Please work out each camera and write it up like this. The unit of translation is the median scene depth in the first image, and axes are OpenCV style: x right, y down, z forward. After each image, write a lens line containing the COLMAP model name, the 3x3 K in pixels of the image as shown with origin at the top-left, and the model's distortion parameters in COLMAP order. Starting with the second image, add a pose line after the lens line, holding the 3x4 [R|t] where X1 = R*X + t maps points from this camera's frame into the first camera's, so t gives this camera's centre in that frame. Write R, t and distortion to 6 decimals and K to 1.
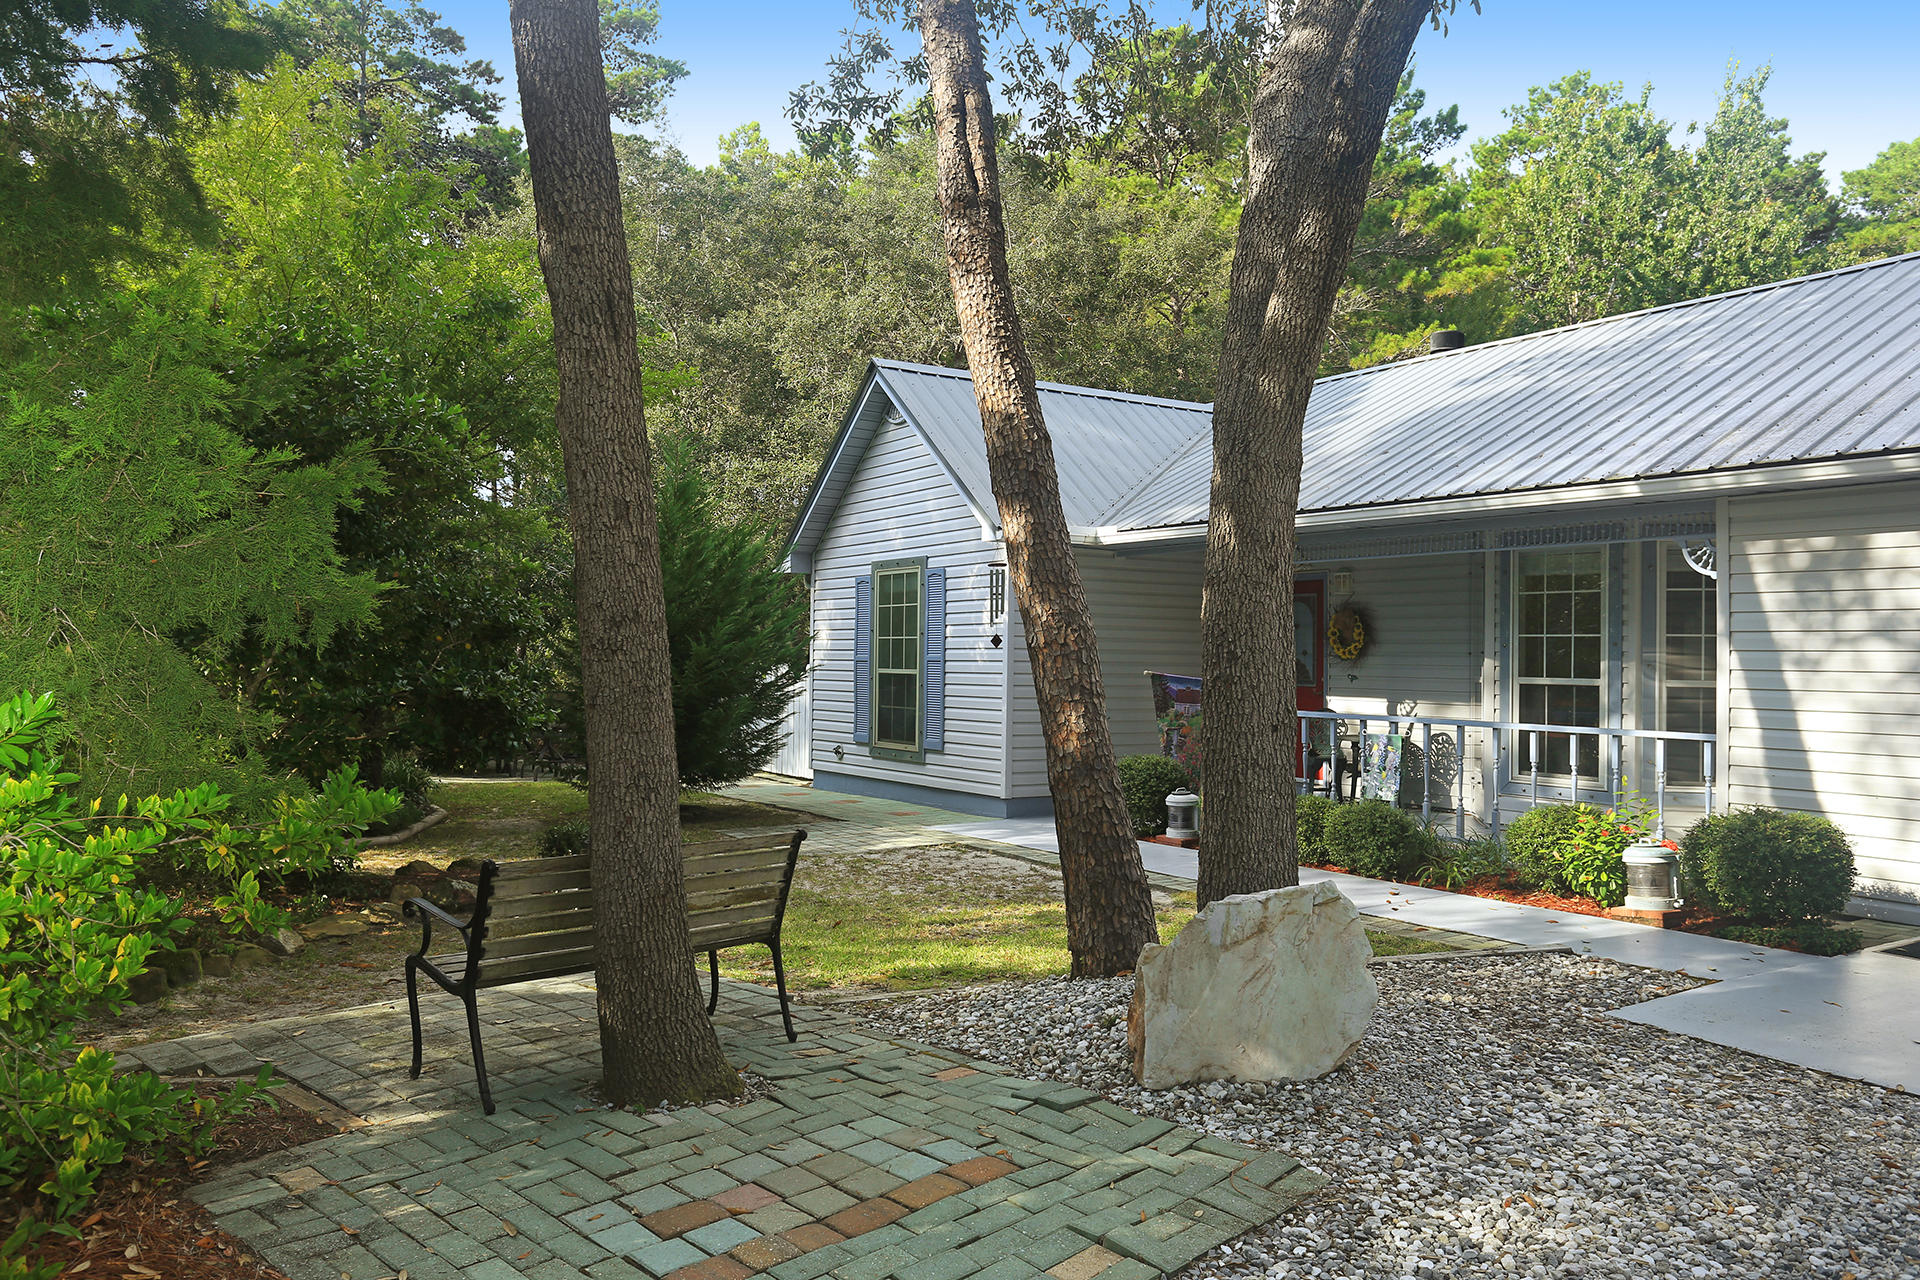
lens RADIAL K [[1431.5, 0, 965.0], [0, 1431.5, 638.6], [0, 0, 1]] dist [-0.006218, 0.006060]
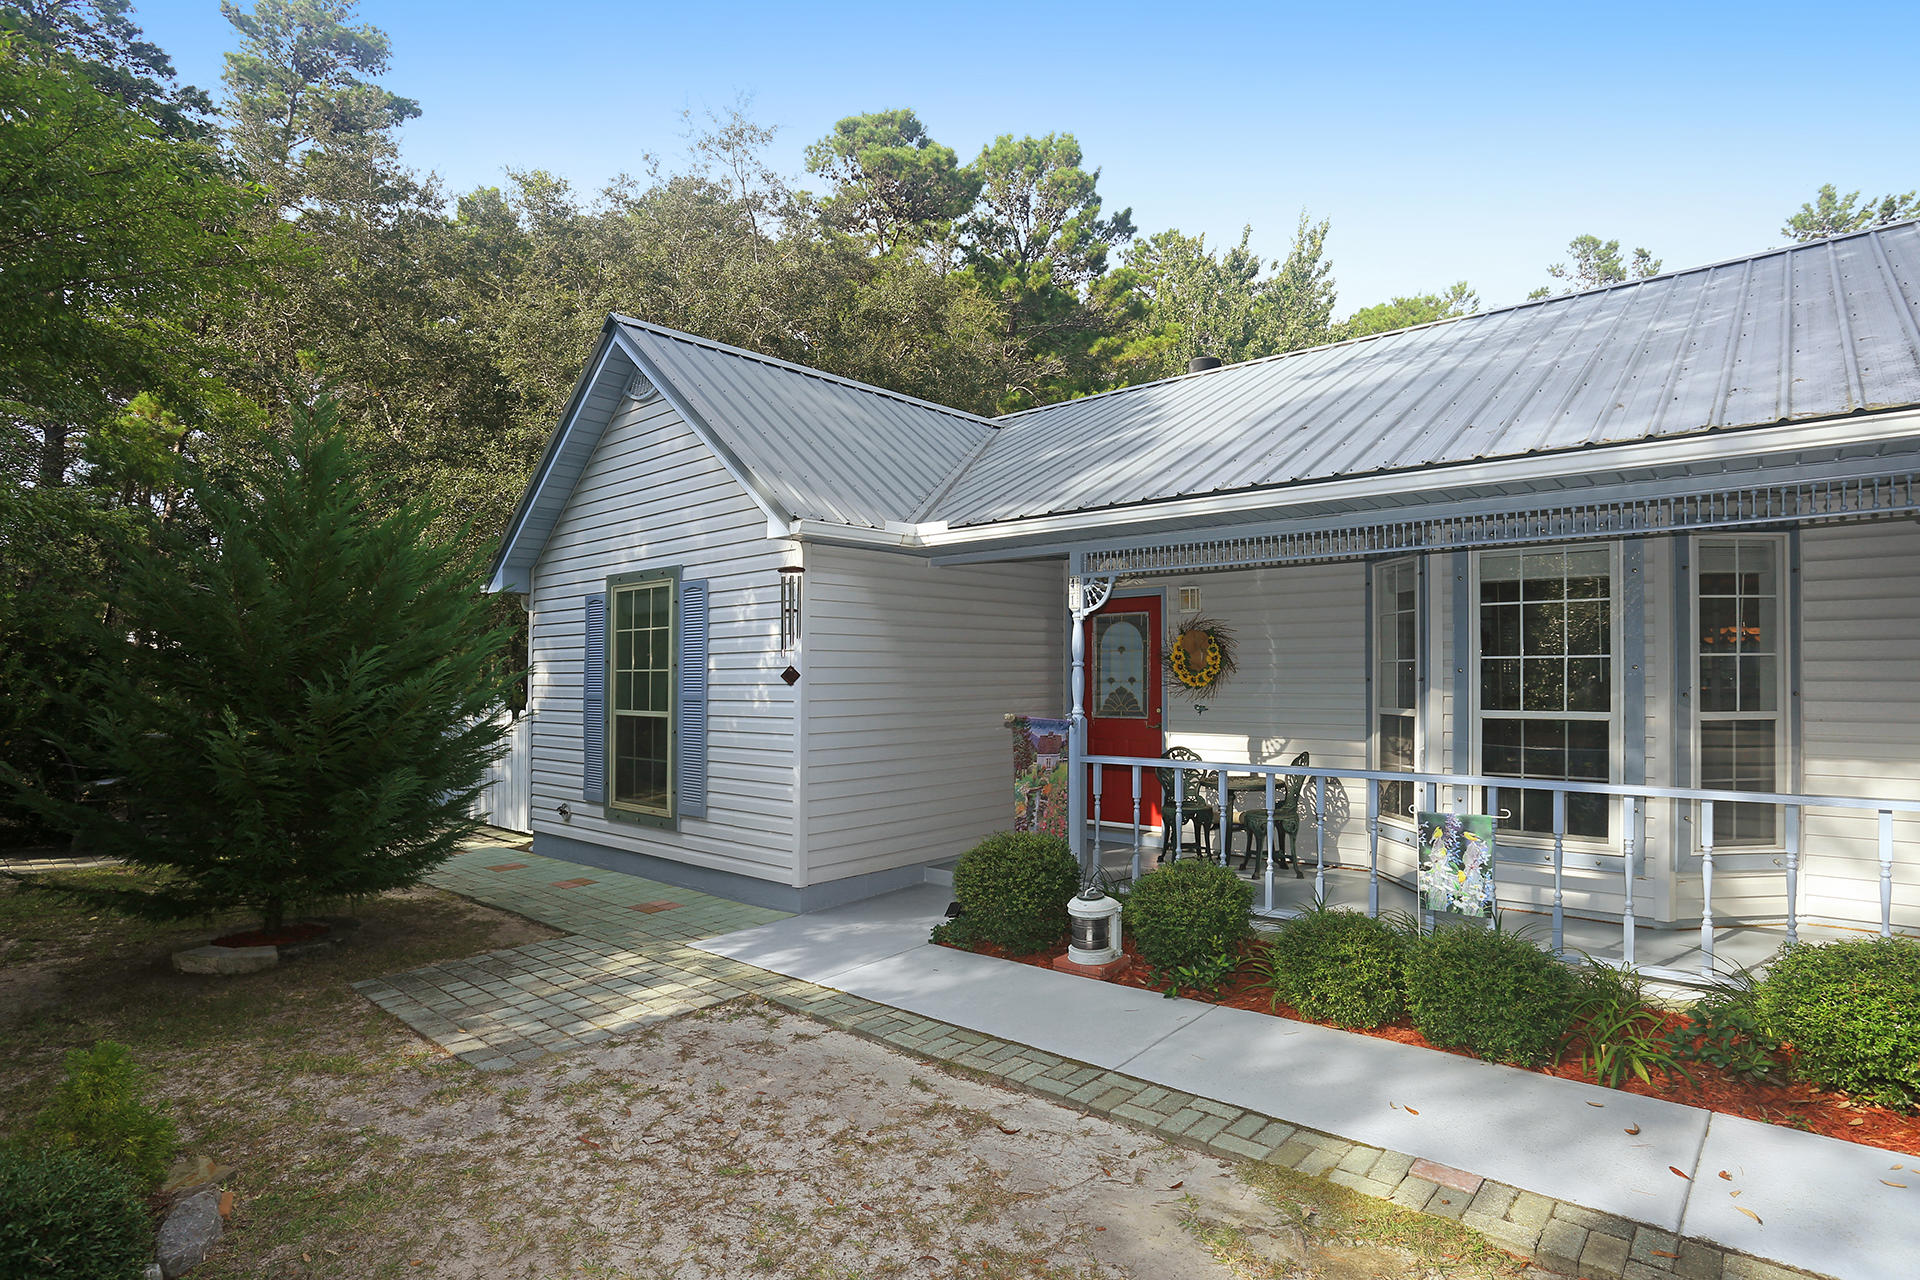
lens RADIAL K [[1069.8, 0, 988.9], [0, 1069.8, 610.8], [0, 0, 1]] dist [-0.027175, 0.004608]
pose [[0.960627, -0.001231, 0.277837, -0.030406], [0.014238, 0.998894, -0.044802, -0.005190], [-0.277475, 0.046994, 0.959583, 0.433762]]
